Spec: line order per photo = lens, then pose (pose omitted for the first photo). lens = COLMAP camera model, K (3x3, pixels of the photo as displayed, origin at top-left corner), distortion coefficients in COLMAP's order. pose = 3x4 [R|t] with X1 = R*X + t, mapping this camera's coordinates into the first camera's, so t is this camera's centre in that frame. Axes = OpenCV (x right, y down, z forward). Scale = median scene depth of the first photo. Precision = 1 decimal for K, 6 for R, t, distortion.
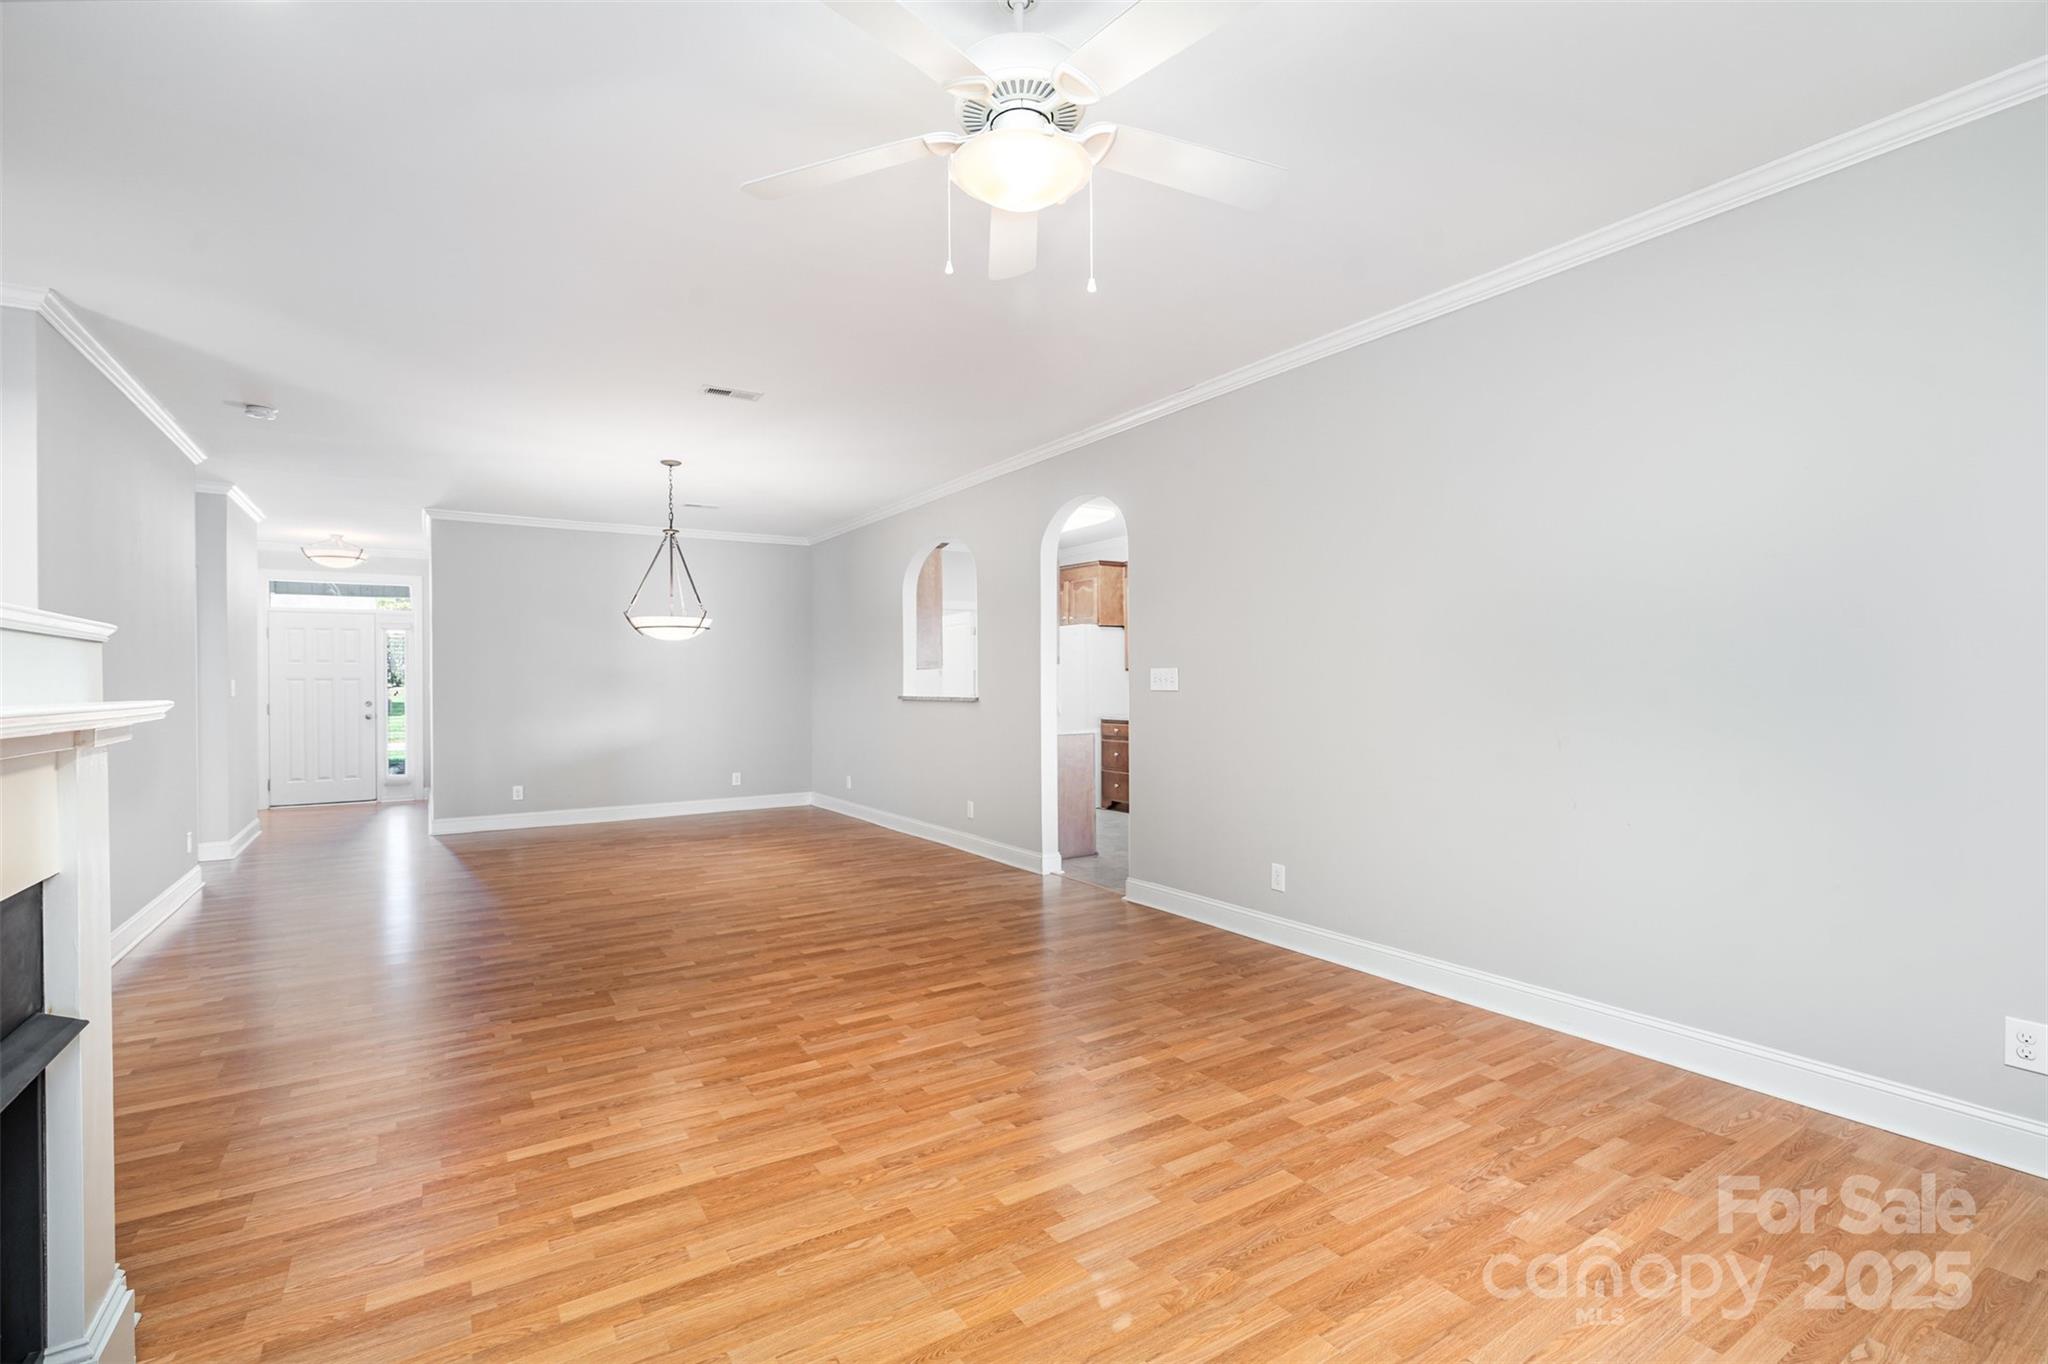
lens RADIAL K [[933.9, 0, 1025.1], [0, 933.9, 685.3], [0, 0, 1]] dist [-0.003399, 0.000632]
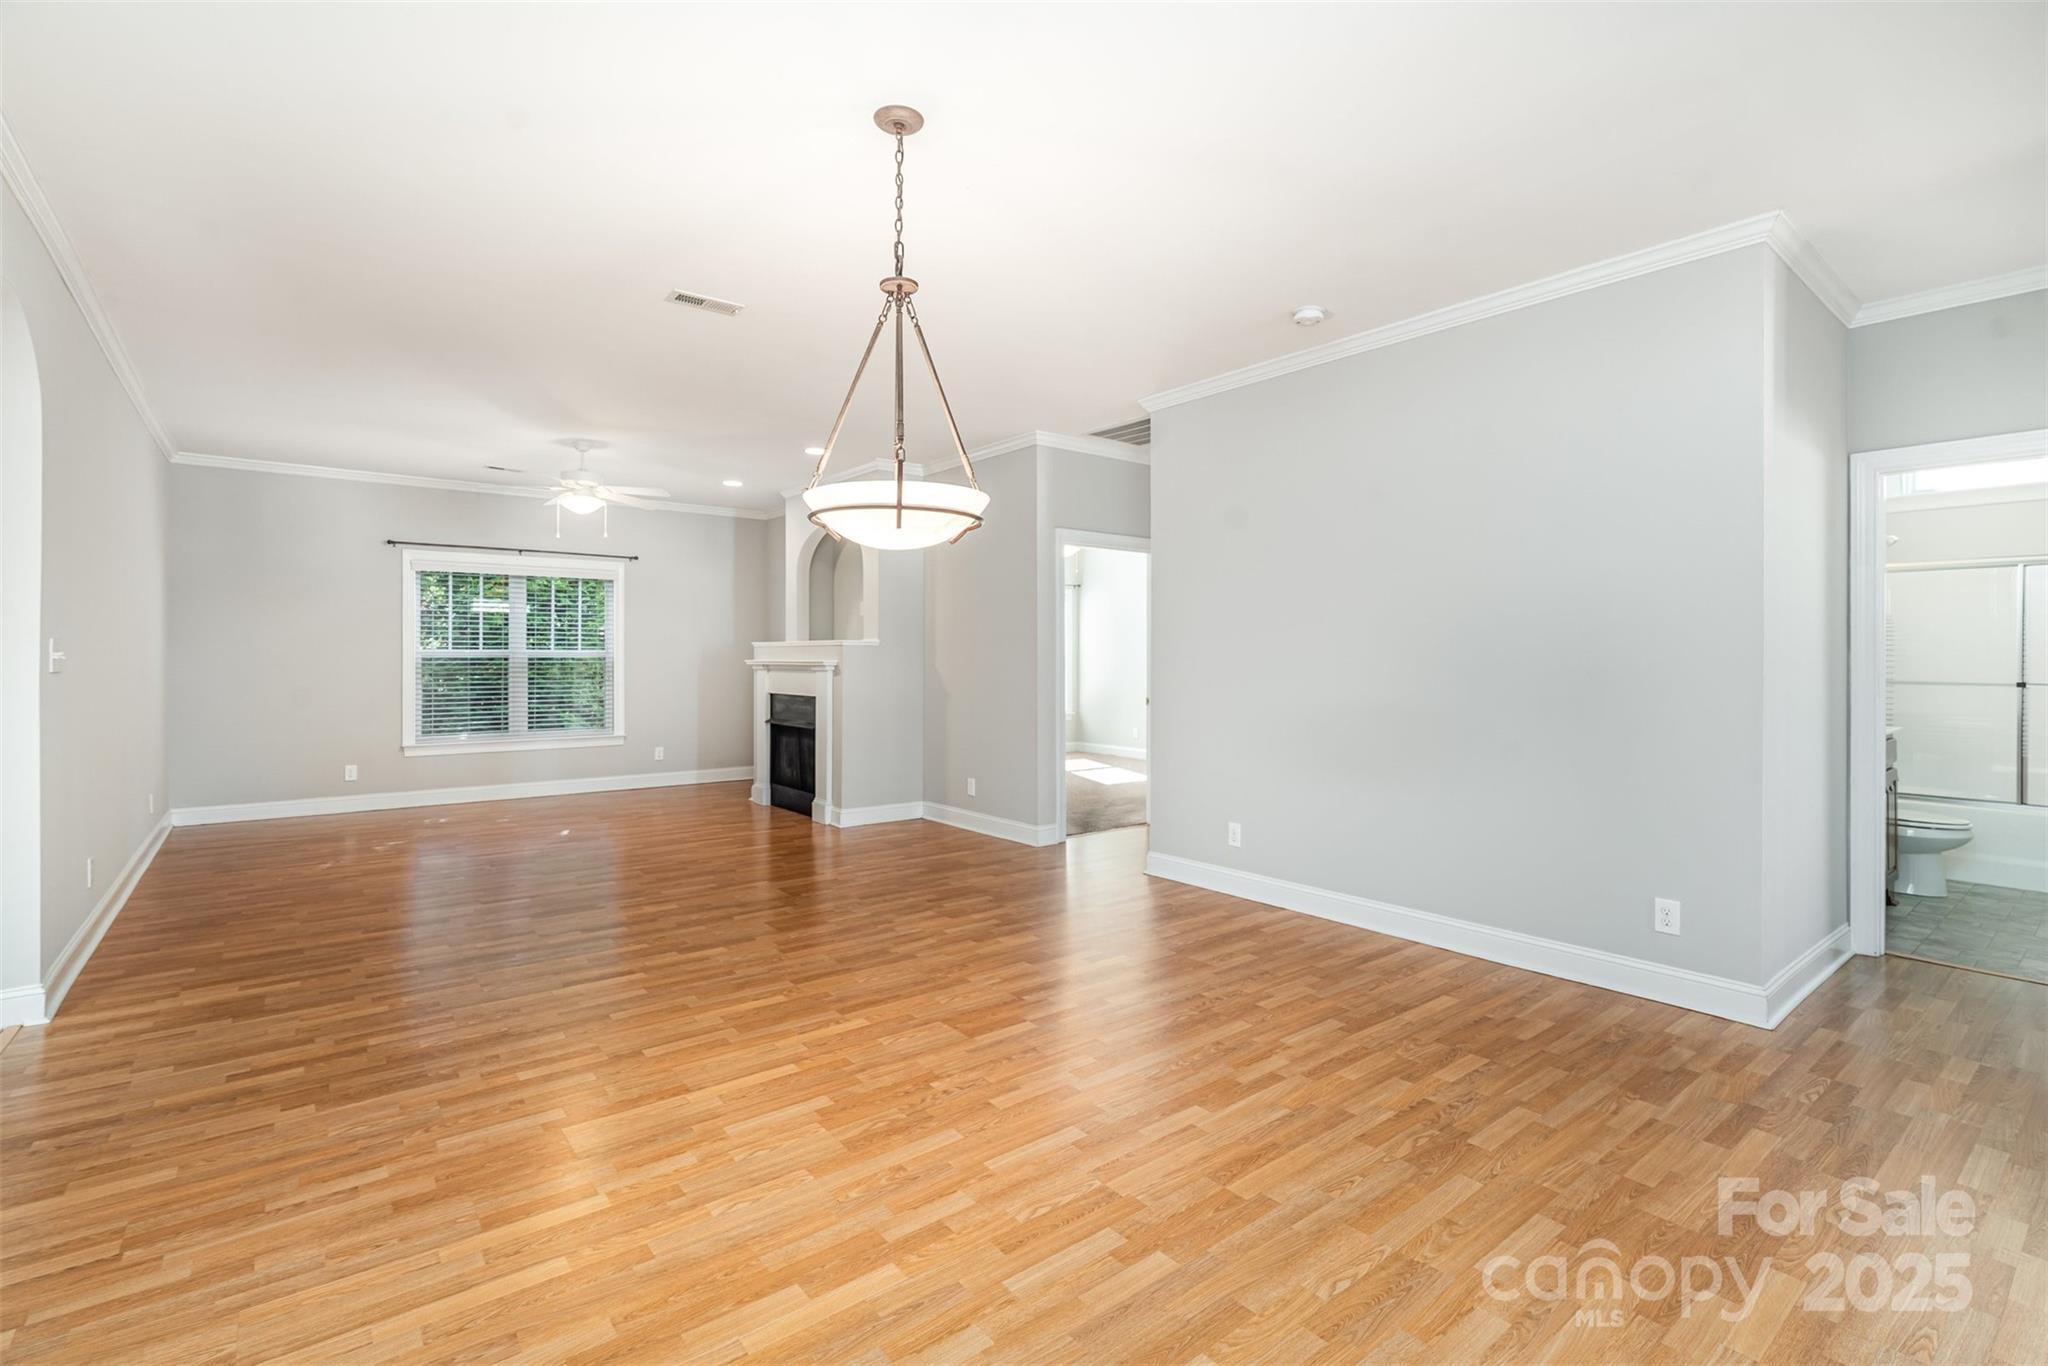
lens RADIAL K [[933.9, 0, 1022.8], [0, 933.9, 667.3], [0, 0, 1]] dist [-0.003399, 0.000632]
pose [[-0.995458, 0.007476, -0.094912, -0.807435], [0.006486, 0.999921, 0.010737, 0.002179], [0.094984, 0.010072, -0.995428, 2.890448]]
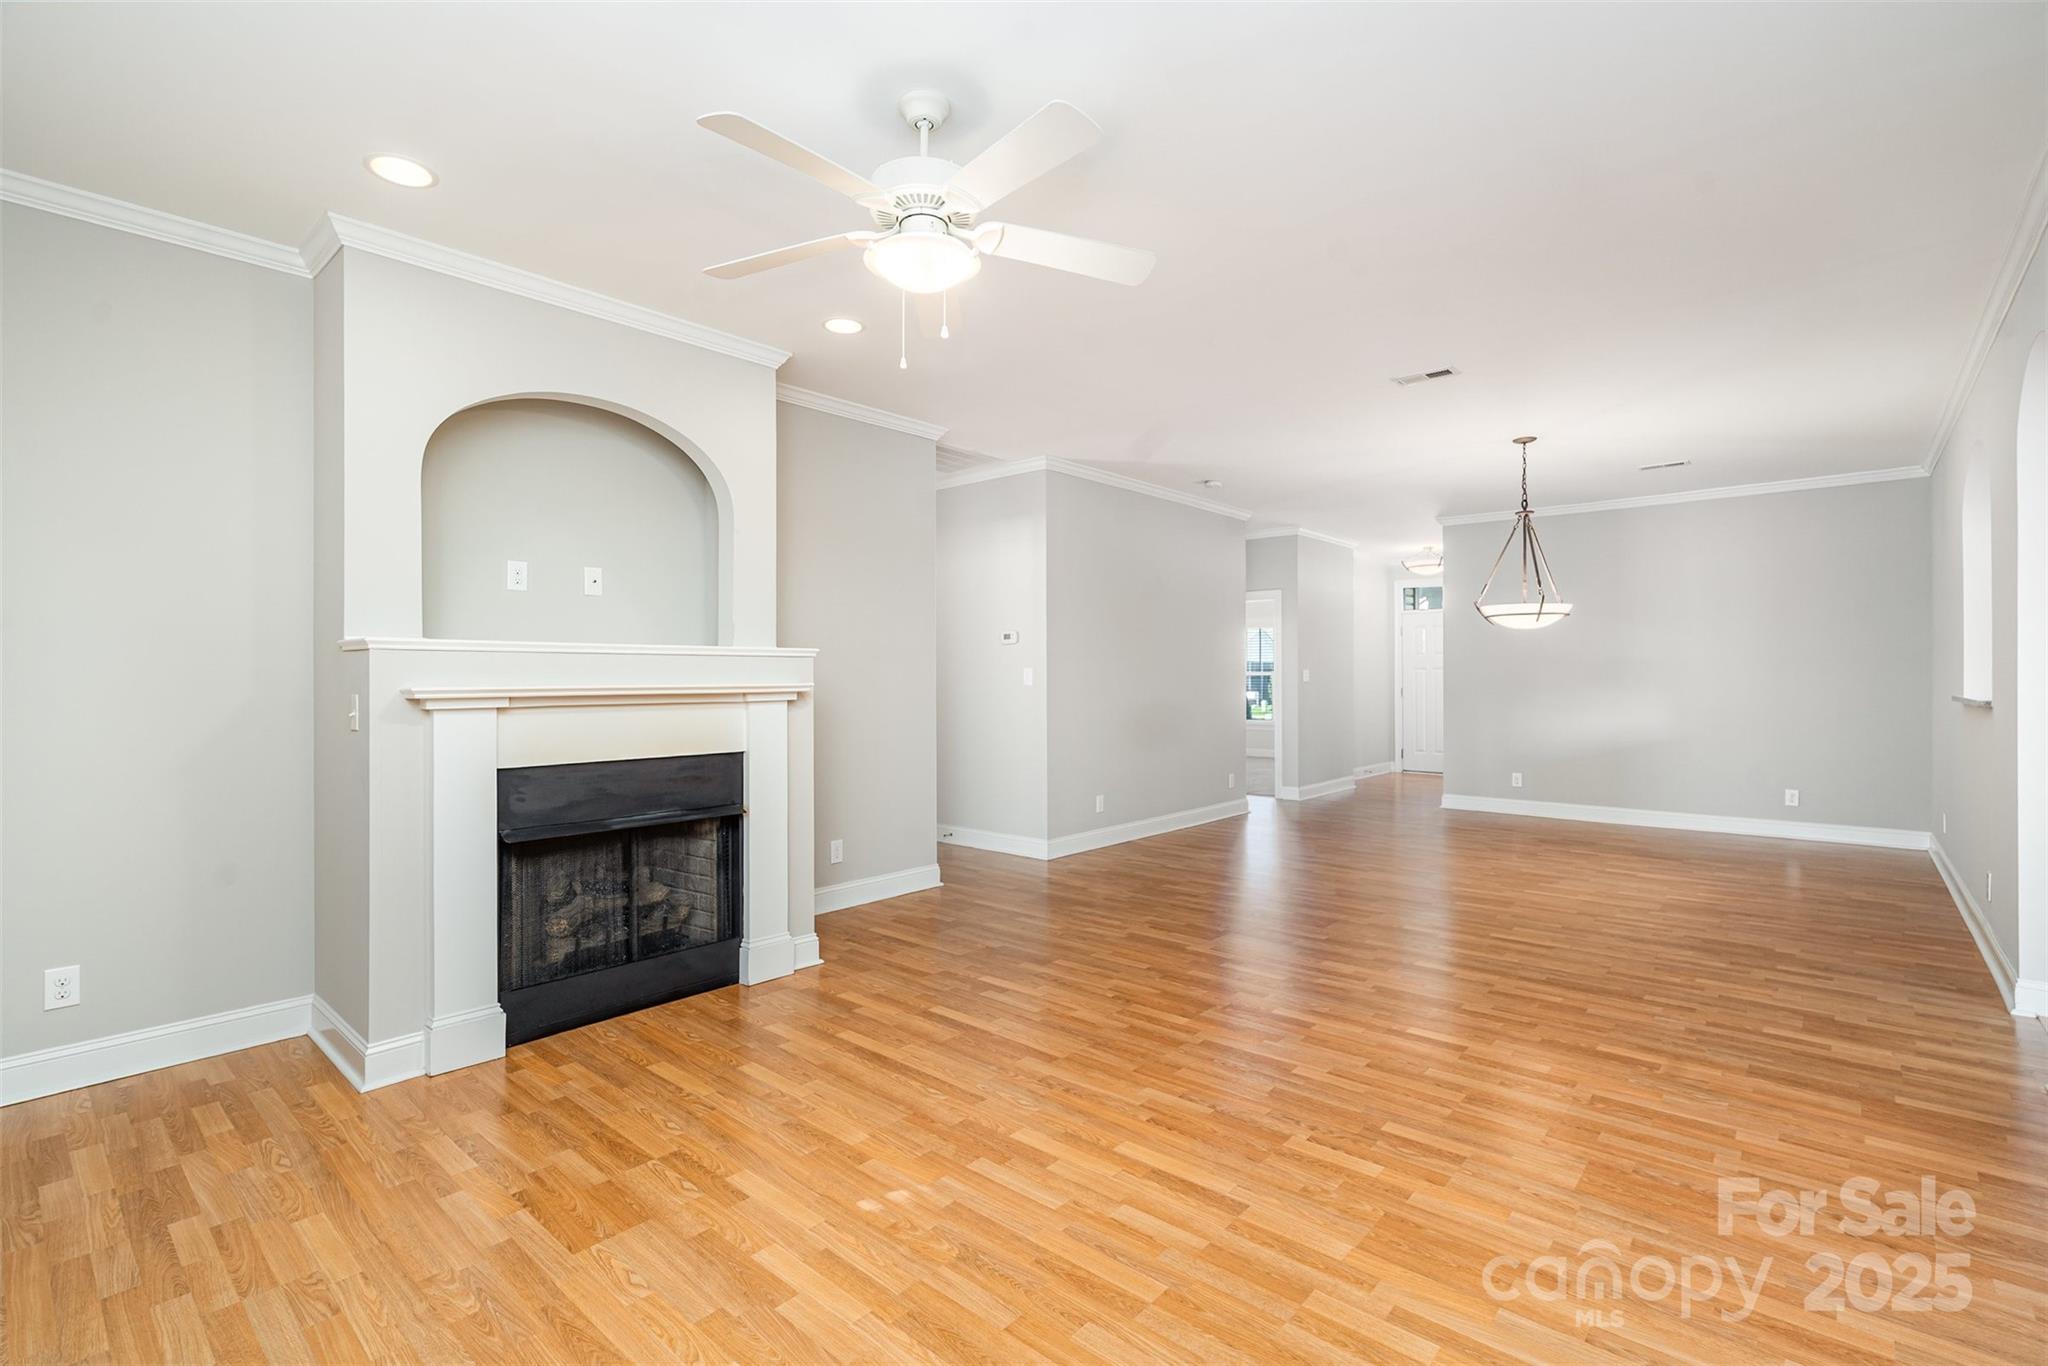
lens RADIAL K [[933.9, 0, 1013.8], [0, 933.9, 678.8], [0, 0, 1]] dist [-0.003399, 0.000632]
pose [[0.268966, 0.010016, -0.963098, 0.793307], [-0.002516, 0.999950, 0.009696, -0.011467], [0.963147, -0.000185, 0.268977, 0.511482]]
